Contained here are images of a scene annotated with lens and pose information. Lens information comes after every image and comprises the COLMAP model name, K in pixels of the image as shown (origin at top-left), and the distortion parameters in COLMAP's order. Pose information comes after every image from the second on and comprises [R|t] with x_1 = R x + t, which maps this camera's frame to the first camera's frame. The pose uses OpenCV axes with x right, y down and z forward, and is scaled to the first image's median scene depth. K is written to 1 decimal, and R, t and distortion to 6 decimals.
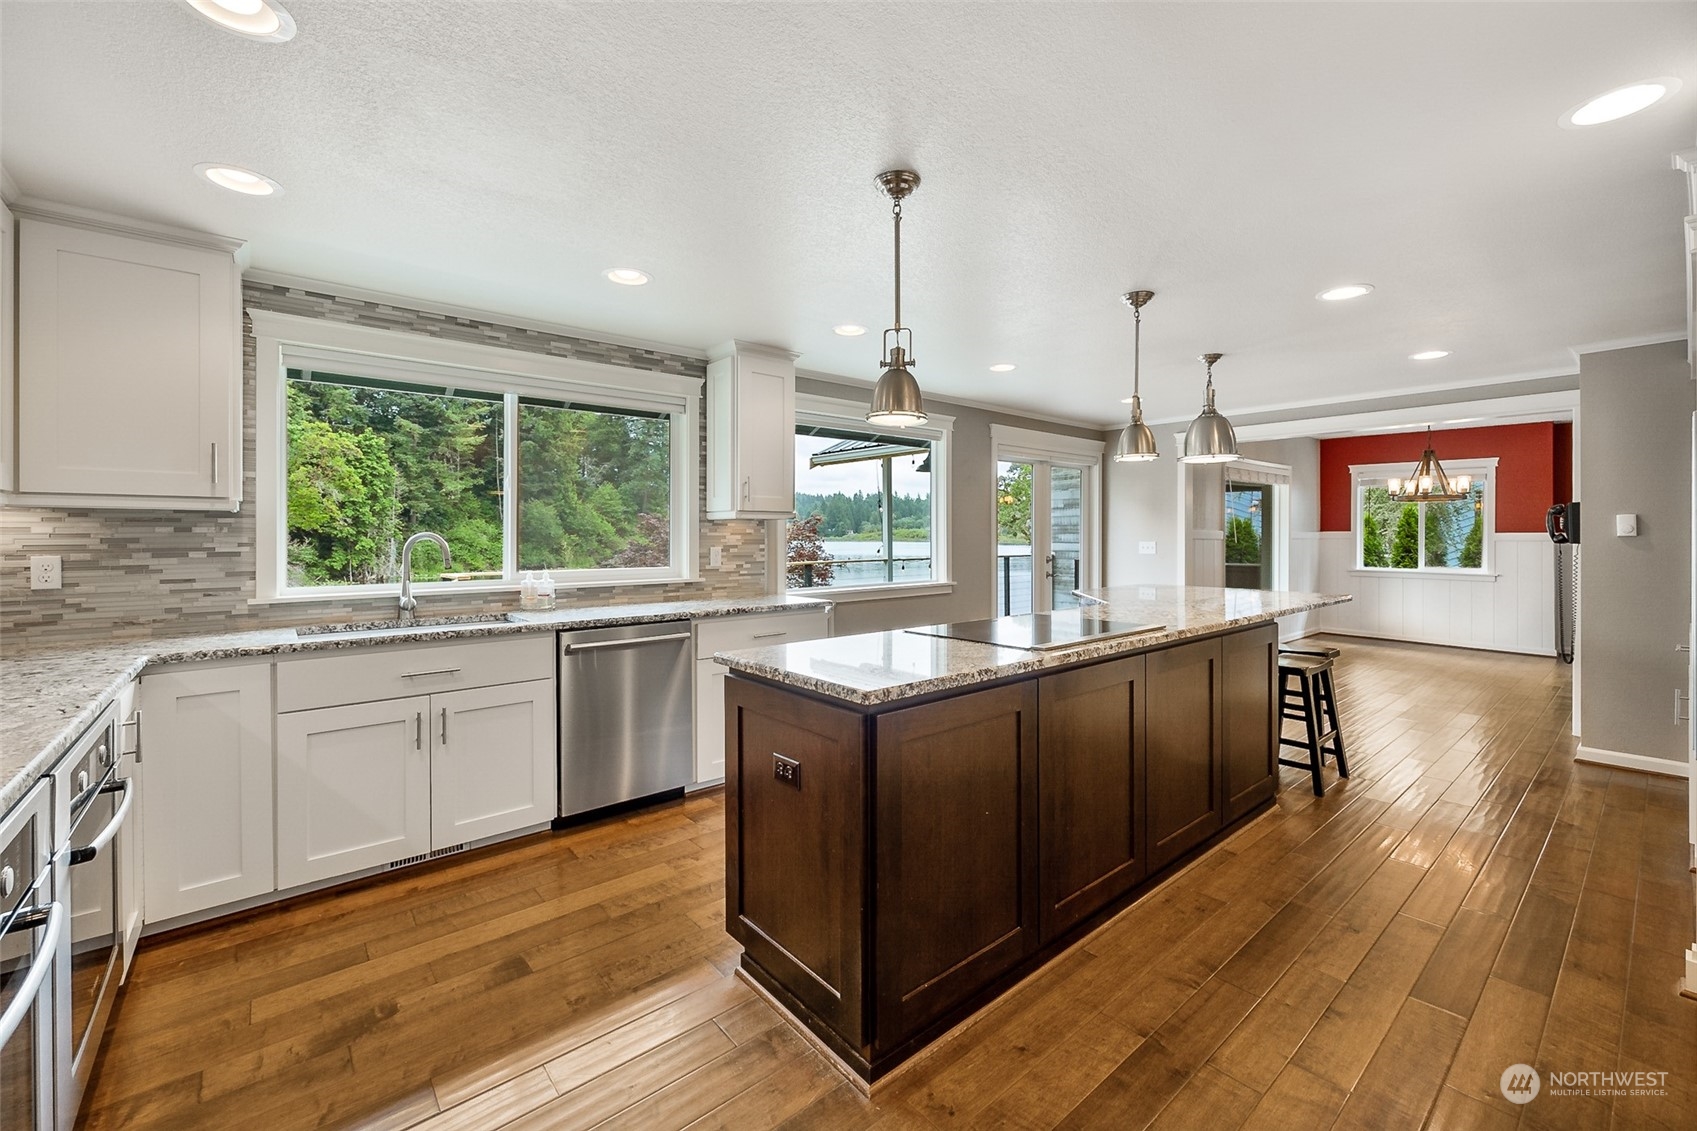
lens RADIAL K [[689.9, 0, 844.7], [0, 689.9, 535.1], [0, 0, 1]] dist [0.003466, 0.000298]
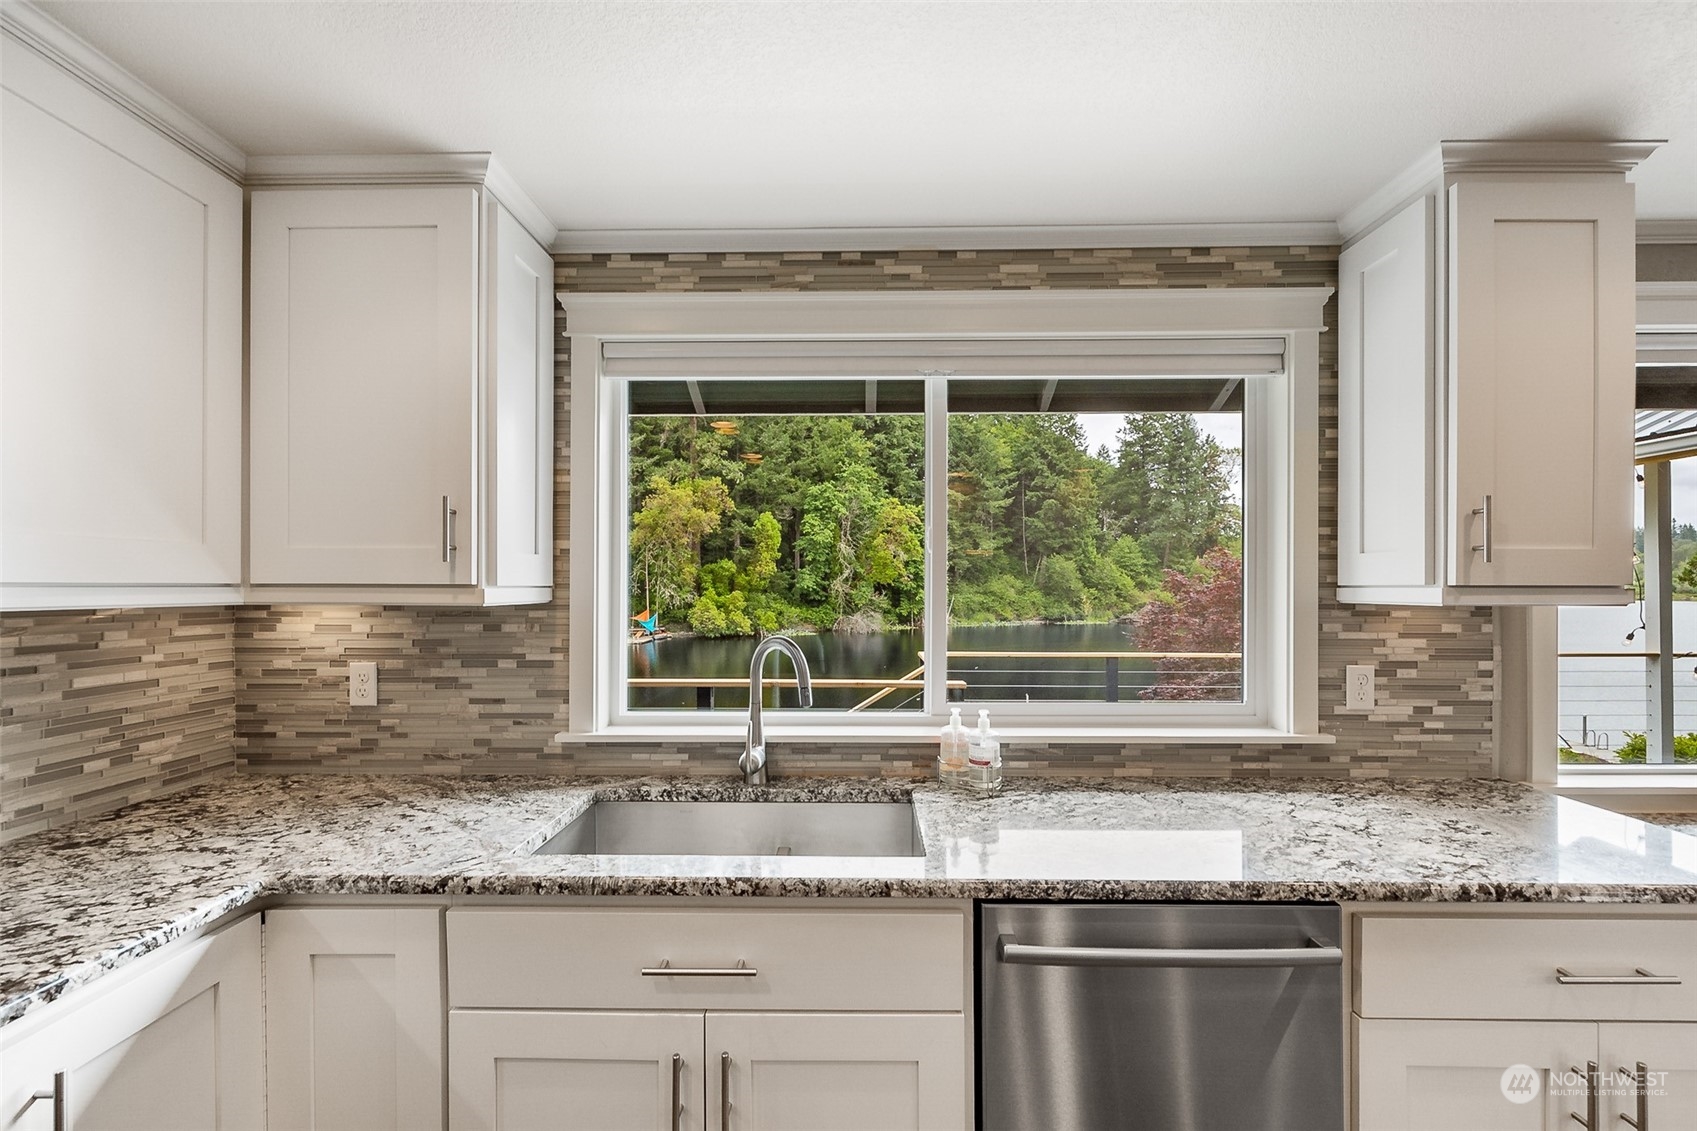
lens RADIAL K [[680.9, 0, 856.4], [0, 680.9, 584.3], [0, 0, 1]] dist [-0.002917, -0.000564]
pose [[0.758913, -0.000915, -0.651191, -0.159146], [-0.002600, 0.999987, -0.004434, -0.033969], [0.651187, 0.005058, 0.758901, 0.494539]]
